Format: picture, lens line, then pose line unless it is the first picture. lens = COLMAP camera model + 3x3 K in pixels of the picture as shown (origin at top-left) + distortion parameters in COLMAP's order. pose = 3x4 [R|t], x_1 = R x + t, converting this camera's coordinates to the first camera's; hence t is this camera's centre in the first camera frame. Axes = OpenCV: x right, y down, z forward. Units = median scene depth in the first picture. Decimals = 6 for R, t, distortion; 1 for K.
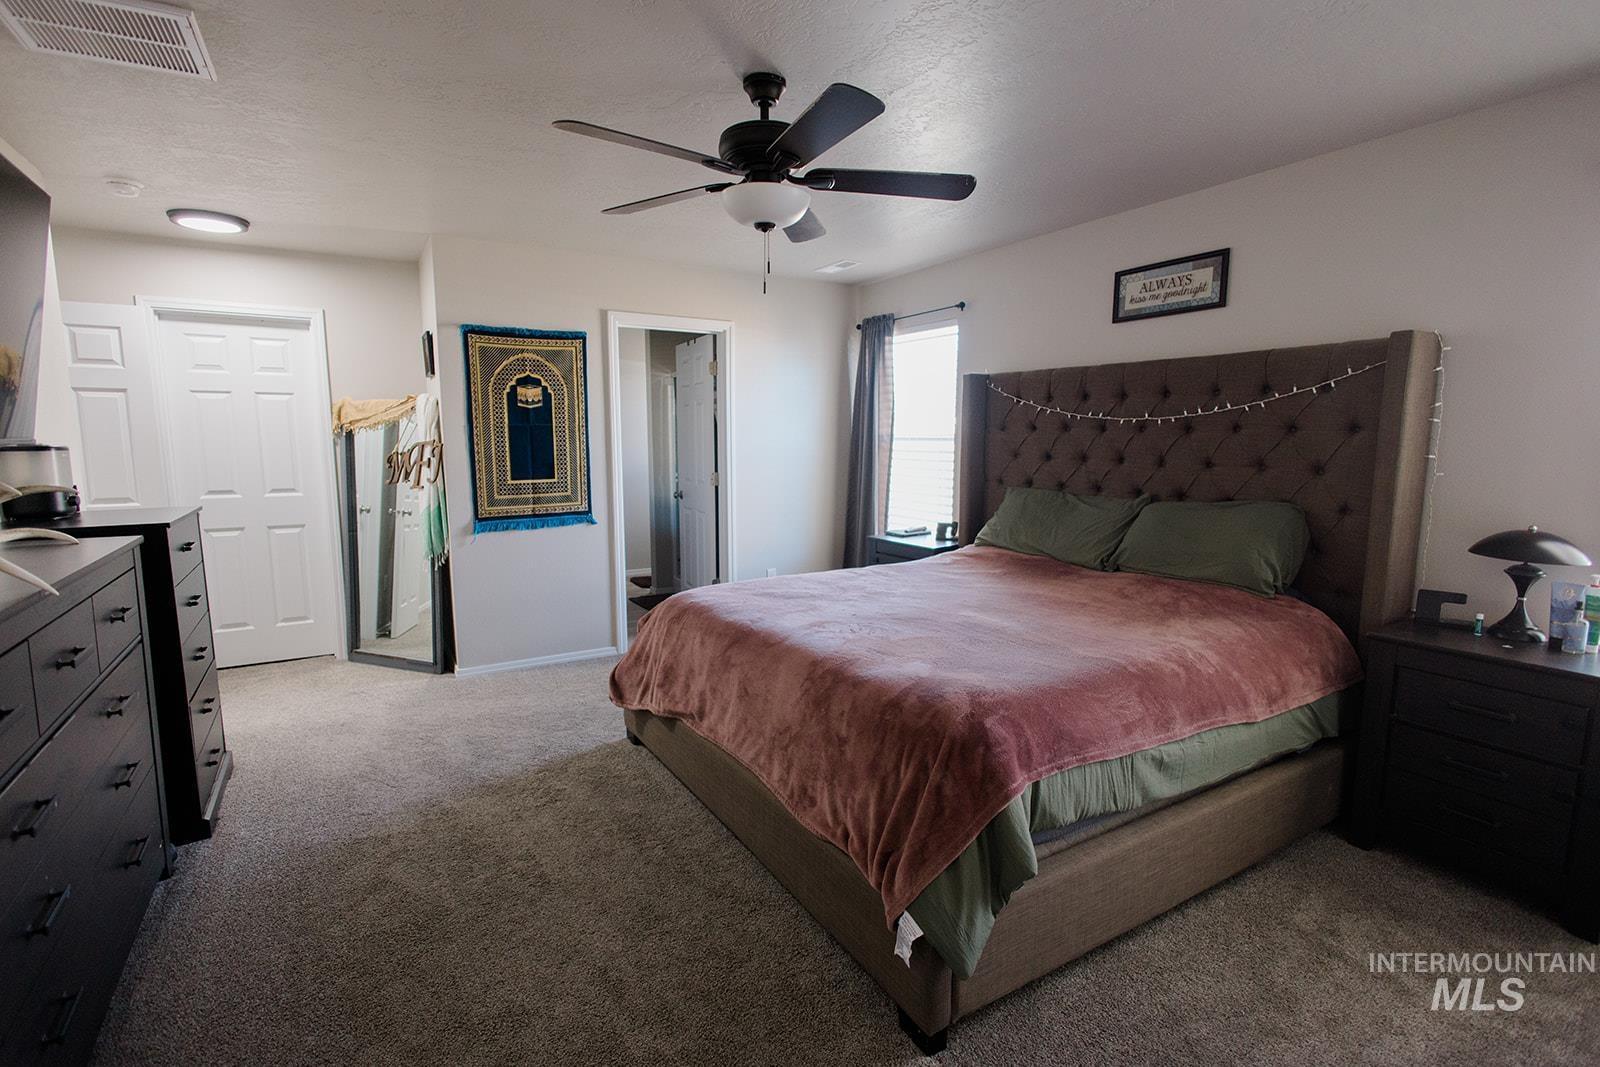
lens RADIAL K [[756.1, 0, 800.0], [0, 756.1, 533.5], [0, 0, 1]] dist [-0.033926, -0.000191]
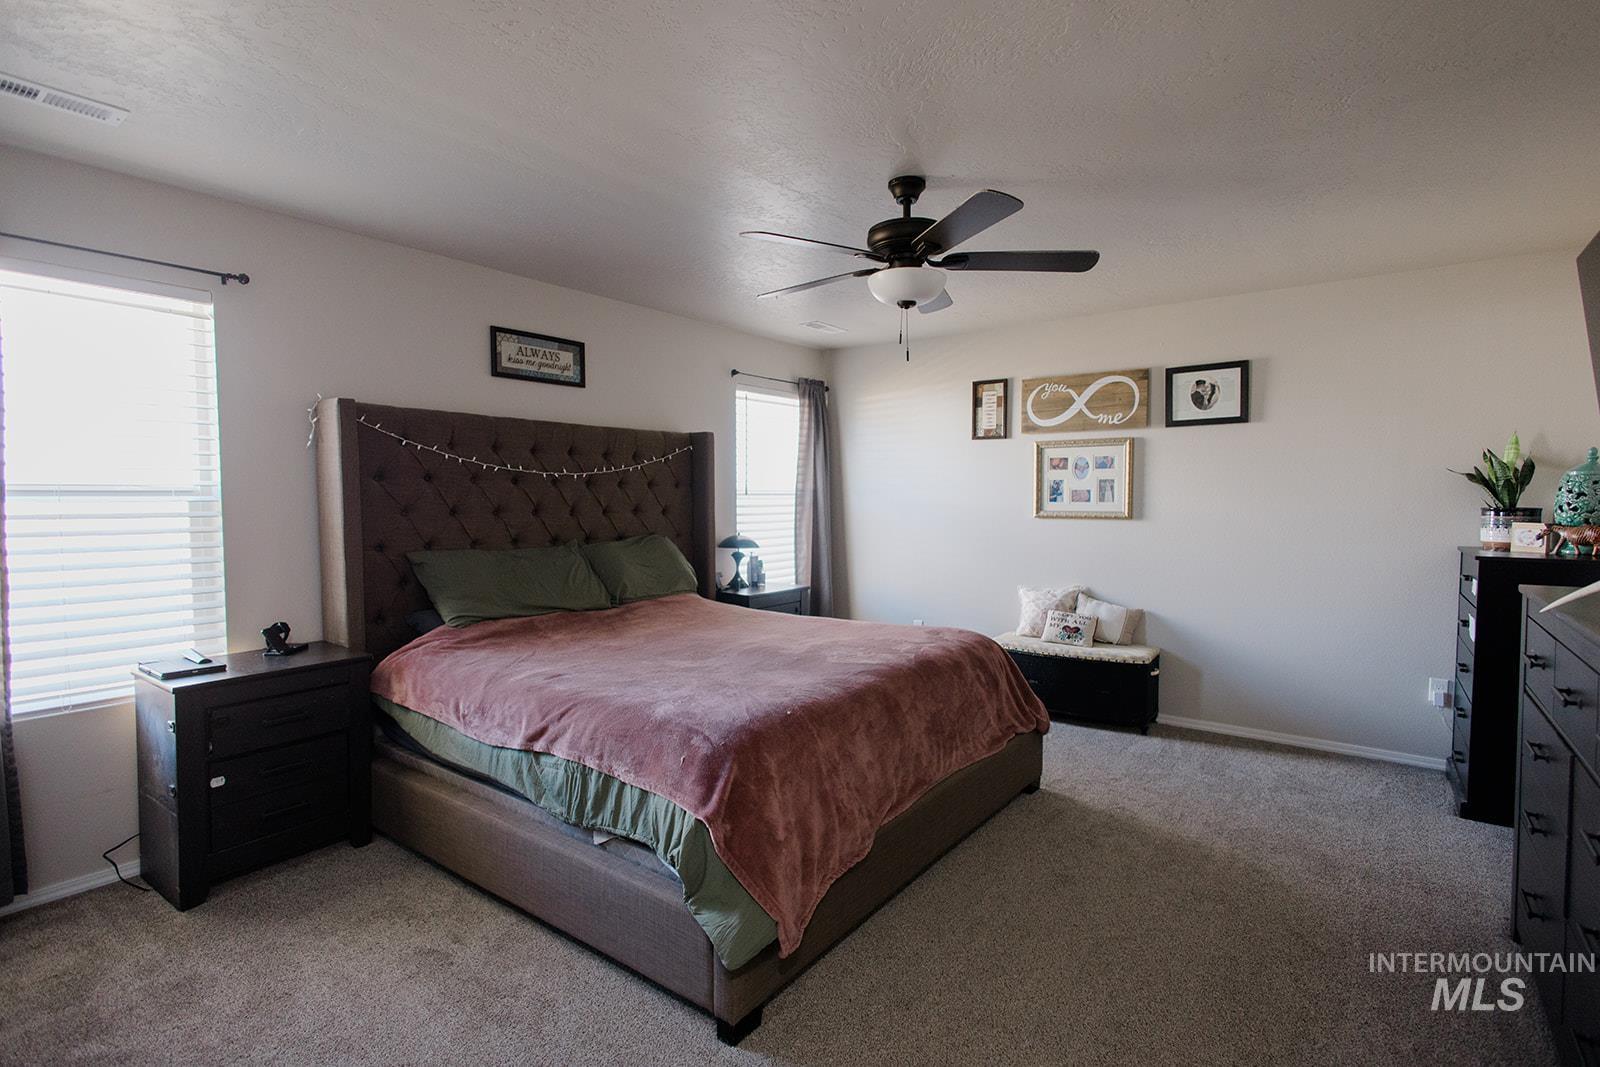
lens RADIAL K [[727.0, 0, 800.0], [0, 727.0, 533.5], [0, 0, 1]] dist [-0.000184, -0.001013]
pose [[-0.355508, -0.046672, 0.933507, -0.689315], [0.117290, 0.988630, 0.094095, -0.124344], [-0.927285, 0.142942, -0.345992, 1.057187]]
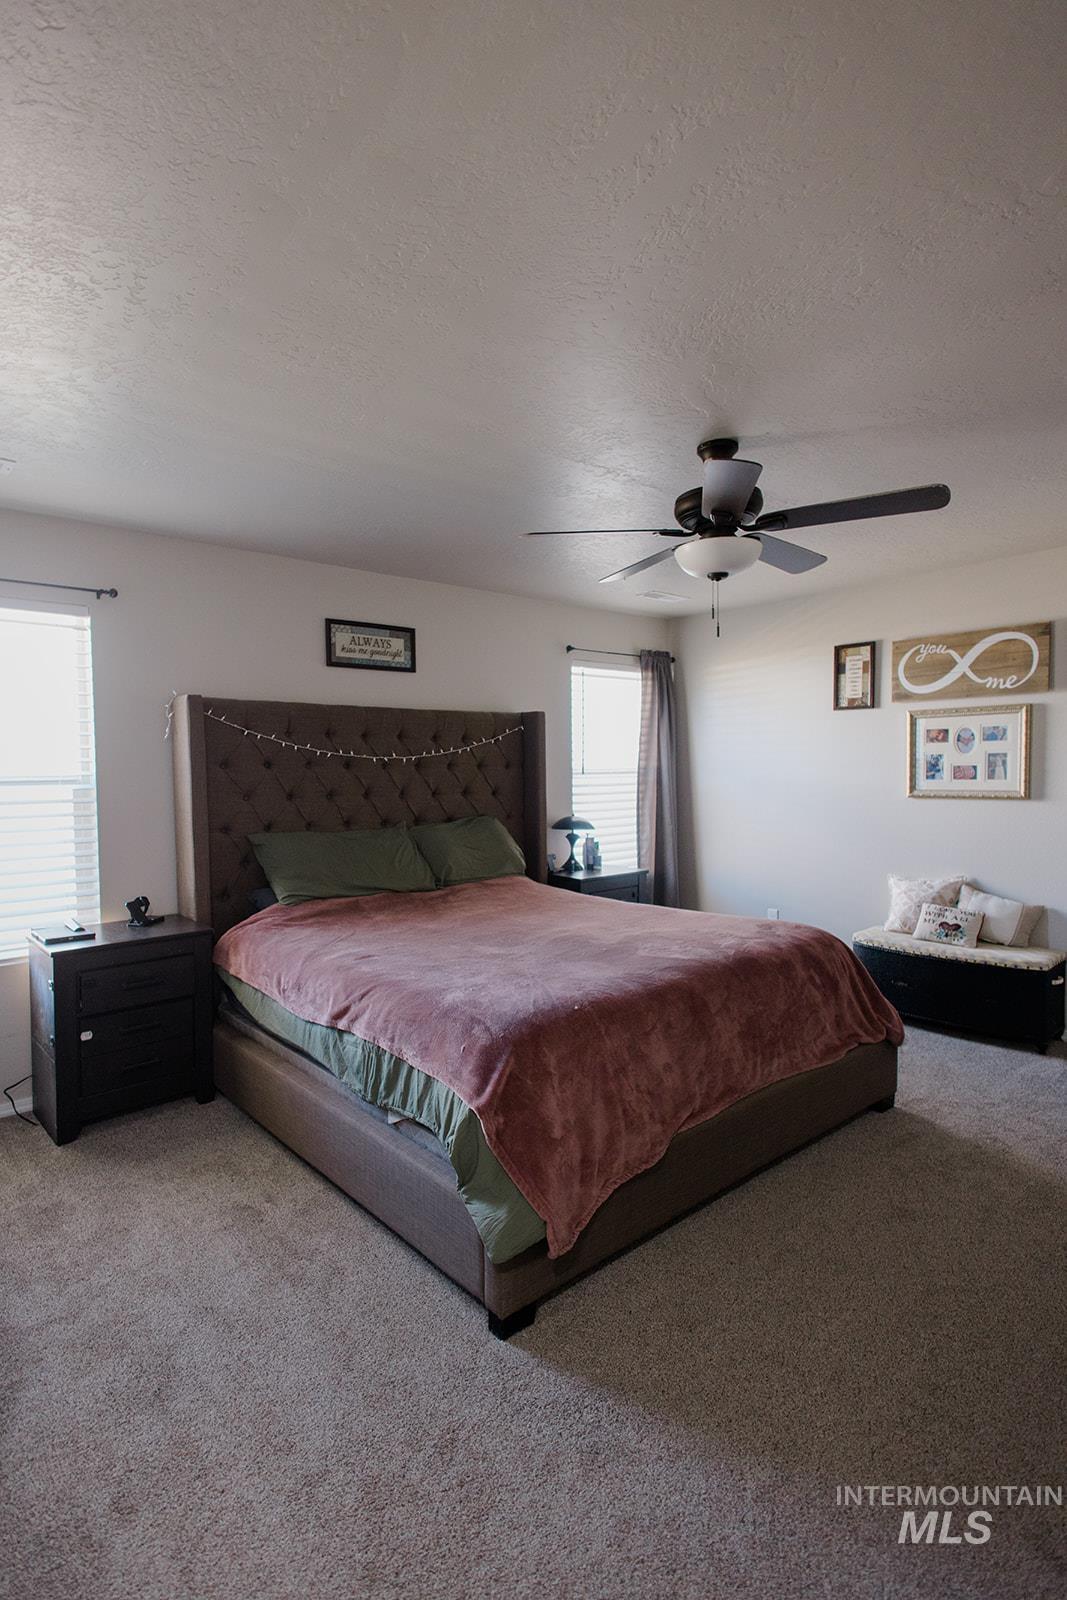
lens RADIAL K [[755.0, 0, 497.3], [0, 755.0, 806.0], [0, 0, 1]] dist [-0.002817, -0.000868]
pose [[-0.130453, -0.045323, 0.990418, -0.718823], [0.134663, 0.988887, 0.062990, -0.129877], [-0.982267, 0.141590, -0.122900, 0.991390]]
